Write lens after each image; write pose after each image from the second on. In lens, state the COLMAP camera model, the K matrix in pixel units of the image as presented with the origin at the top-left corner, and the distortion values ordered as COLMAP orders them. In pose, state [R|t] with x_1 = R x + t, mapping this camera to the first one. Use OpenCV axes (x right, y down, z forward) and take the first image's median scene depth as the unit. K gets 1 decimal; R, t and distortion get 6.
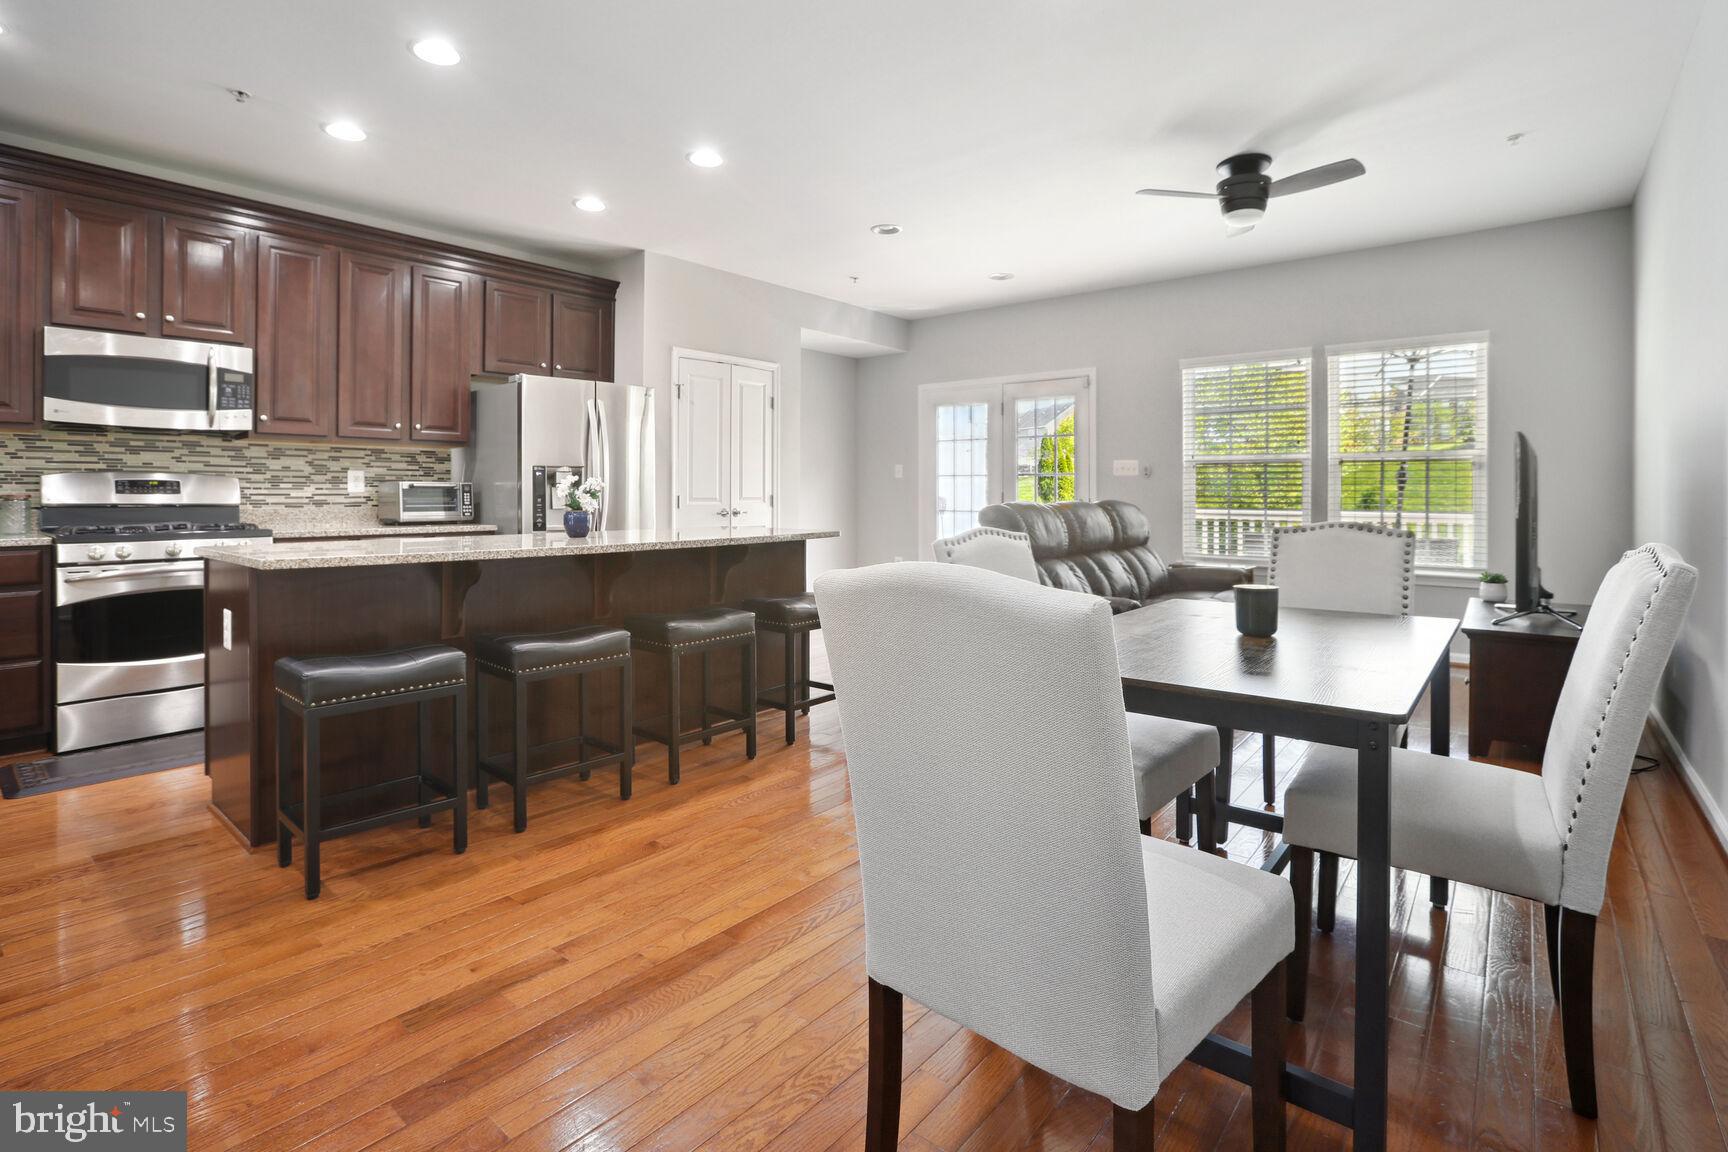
lens RADIAL K [[815.0, 0, 852.1], [0, 815.0, 489.3], [0, 0, 1]] dist [-0.058448, 0.022373]
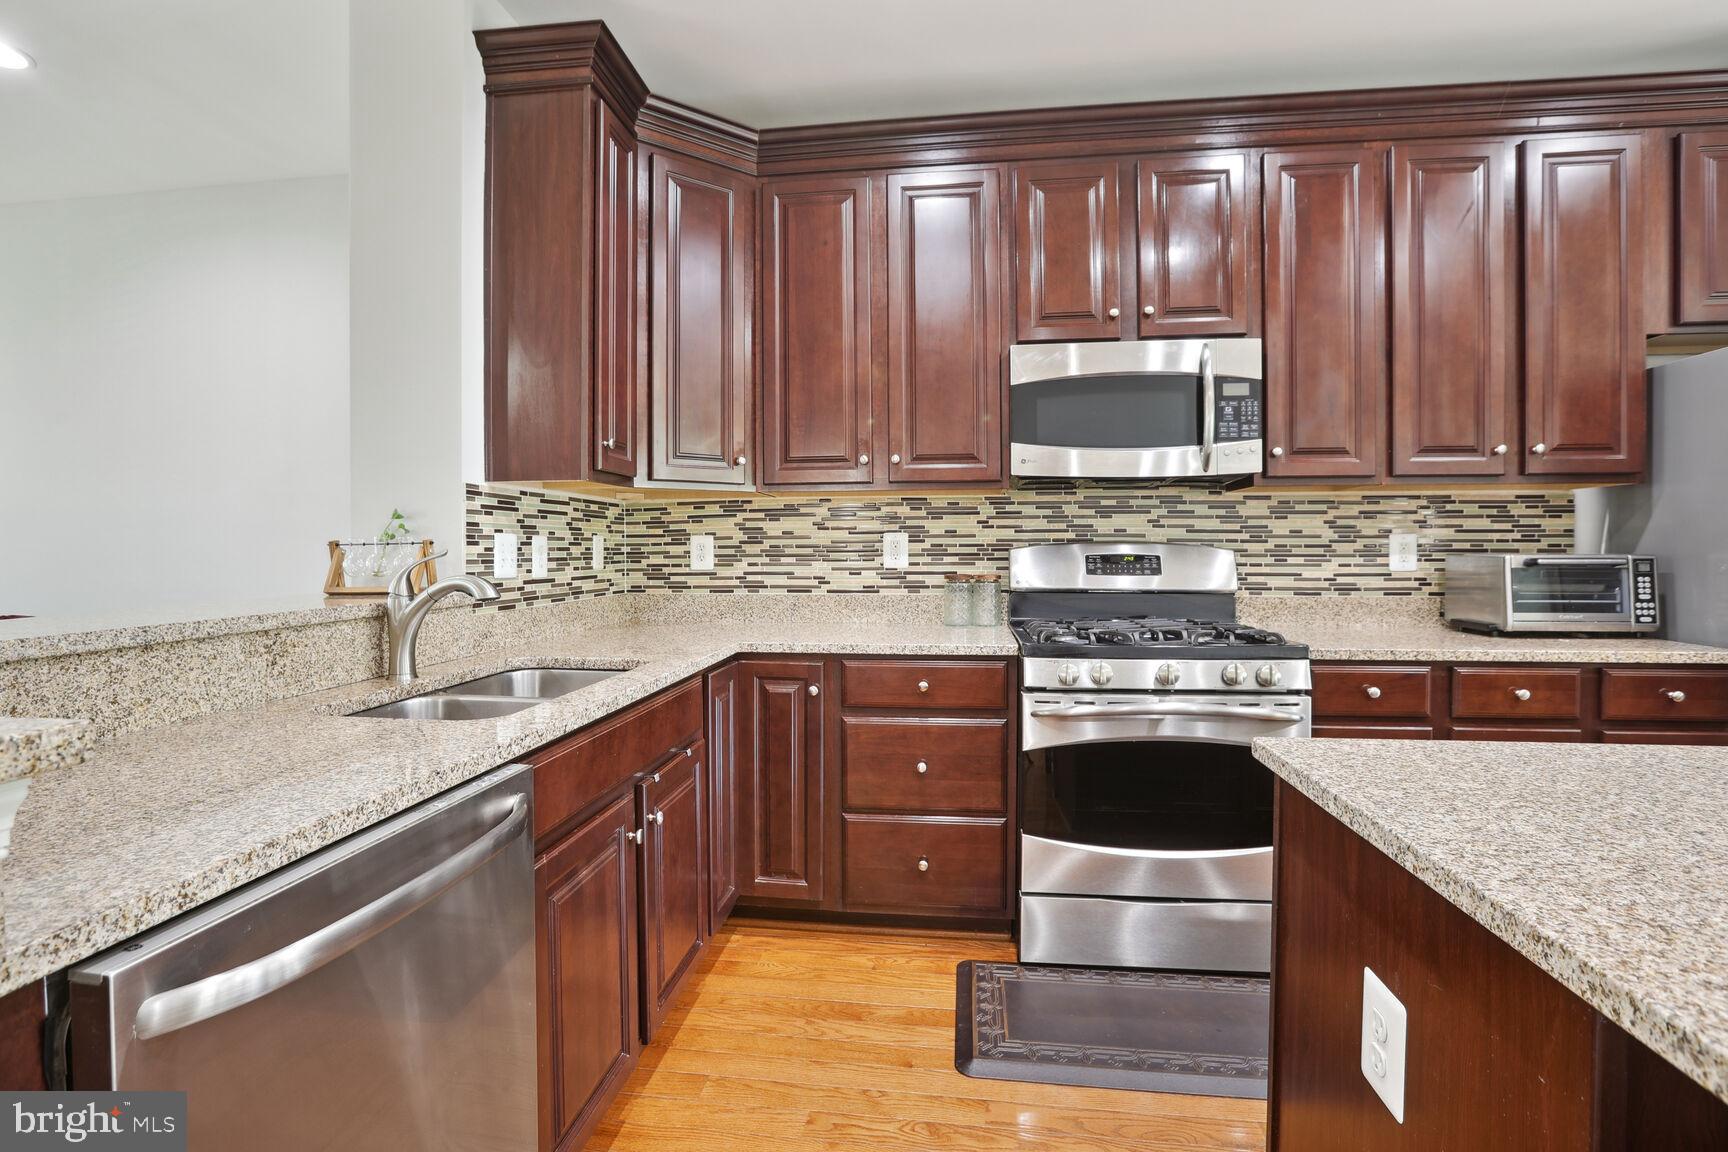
lens RADIAL K [[801.9, 0, 859.6], [0, 801.9, 556.1], [0, 0, 1]] dist [-0.070598, 0.033190]
pose [[0.536082, 0.011884, -0.844082, -0.391850], [0.005272, 0.999834, 0.017425, -0.021713], [0.844149, -0.013792, 0.535931, 0.395343]]
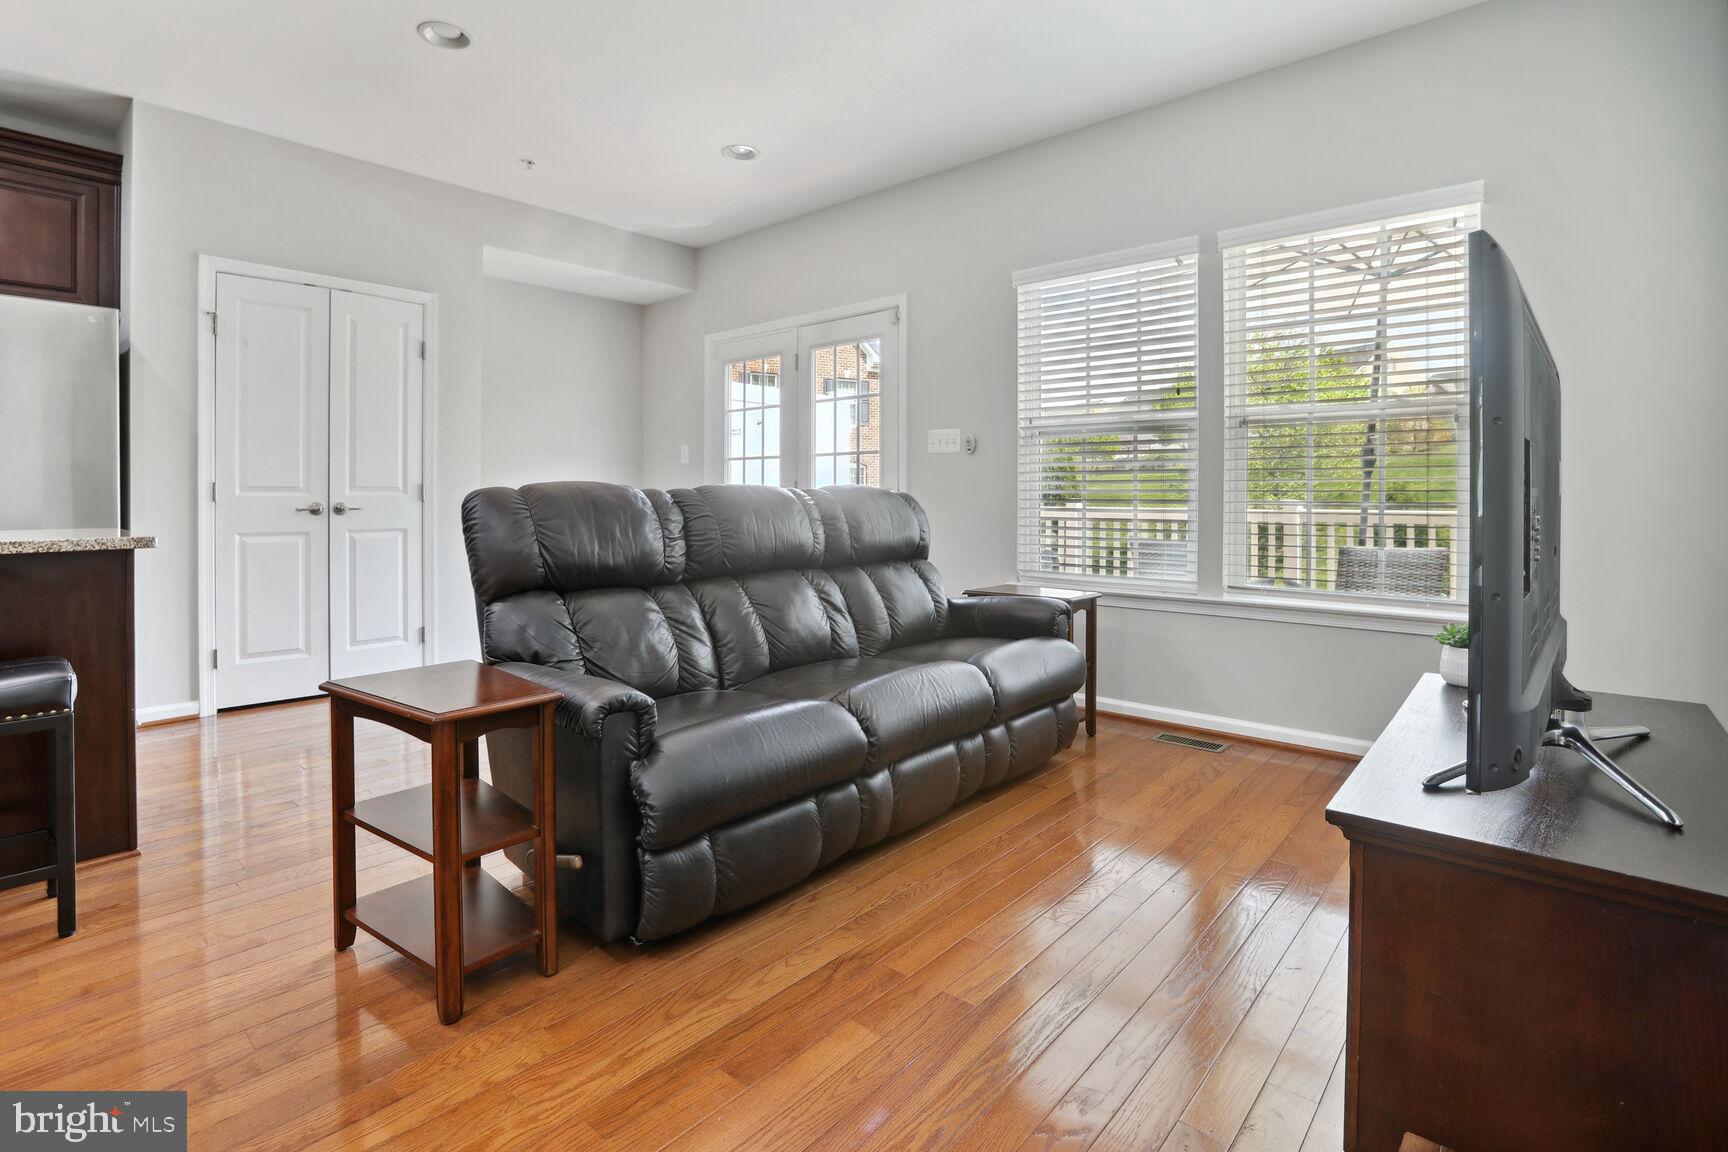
lens RADIAL K [[823.9, 0, 863.5], [0, 823.9, 502.8], [0, 0, 1]] dist [-0.060467, 0.028640]
pose [[0.999708, -0.000103, -0.024170, 0.448400], [0.000424, 0.999912, 0.013257, 0.022414], [0.024167, -0.013263, 0.999620, 0.497544]]
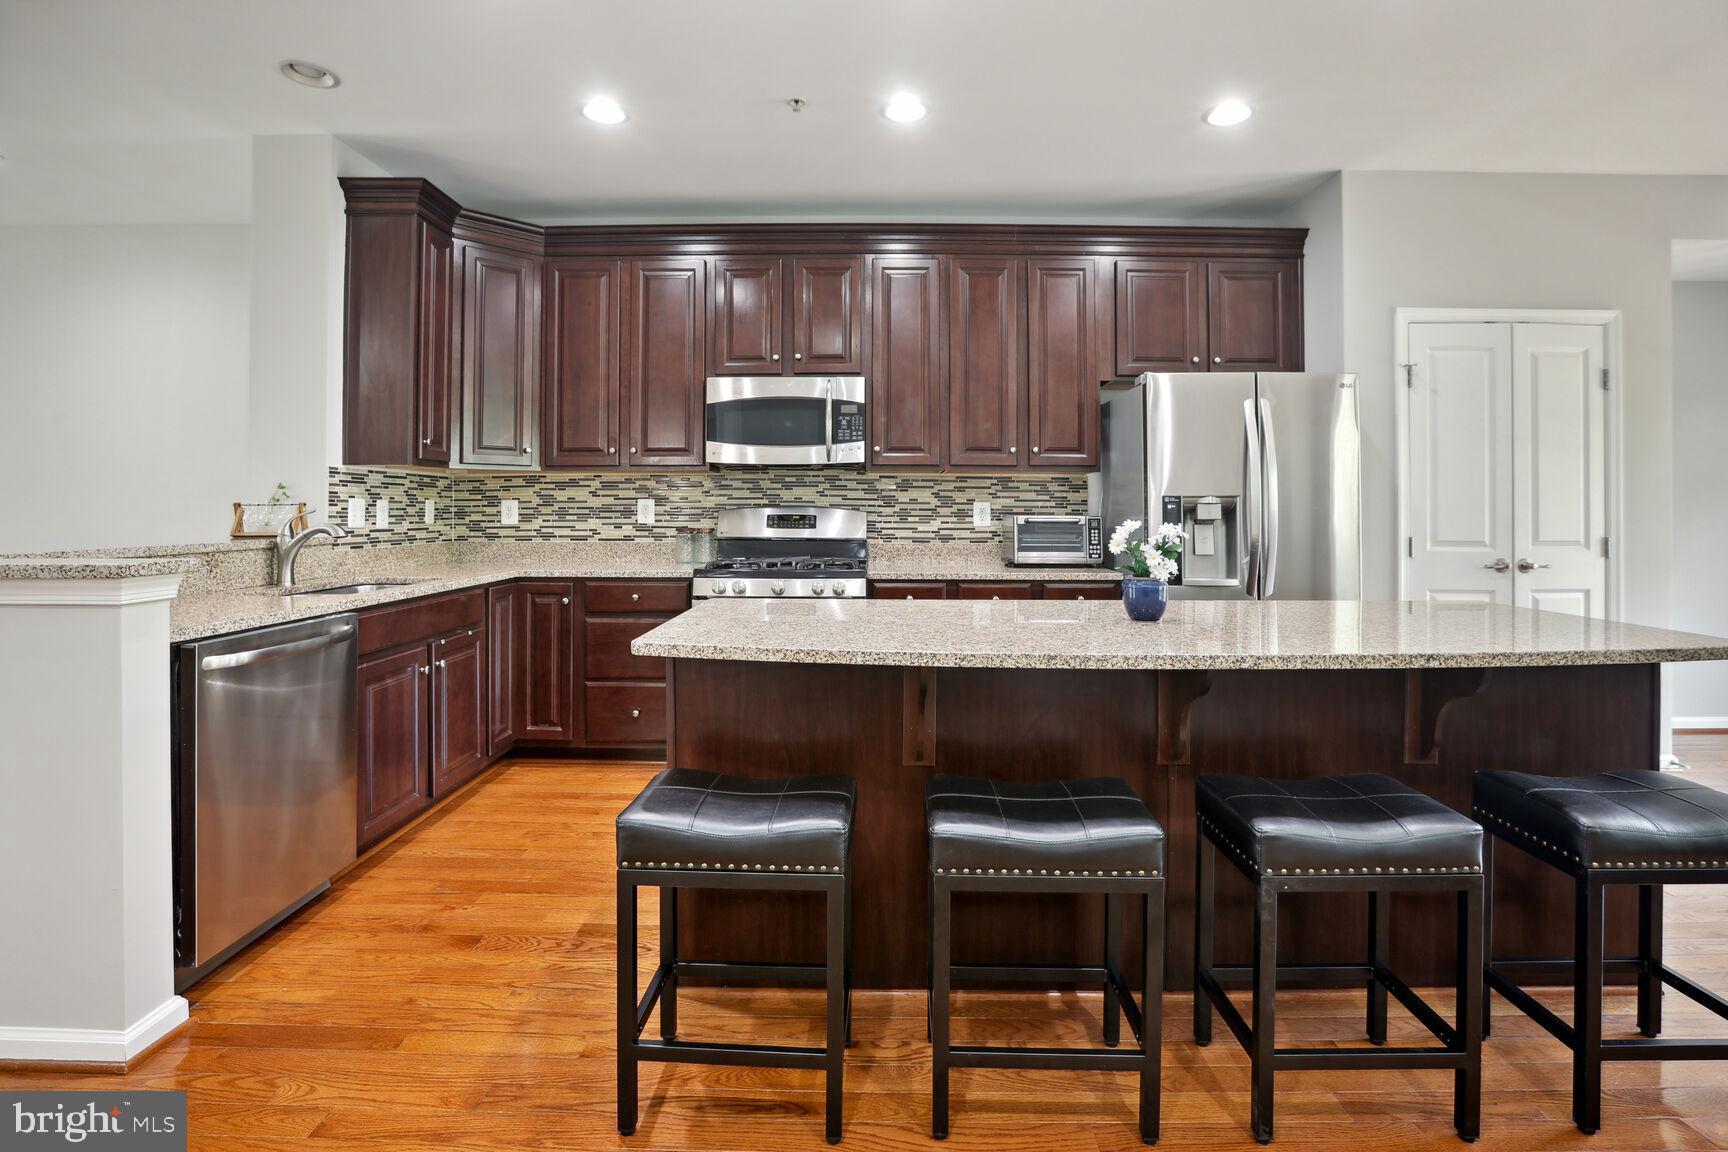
lens RADIAL K [[817.1, 0, 871.9], [0, 817.1, 502.0], [0, 0, 1]] dist [-0.058242, 0.026245]
pose [[0.638164, -0.001456, -0.769899, 0.004931], [-0.000983, 0.999996, -0.002706, -0.023611], [0.769900, 0.002484, 0.638160, 0.361909]]
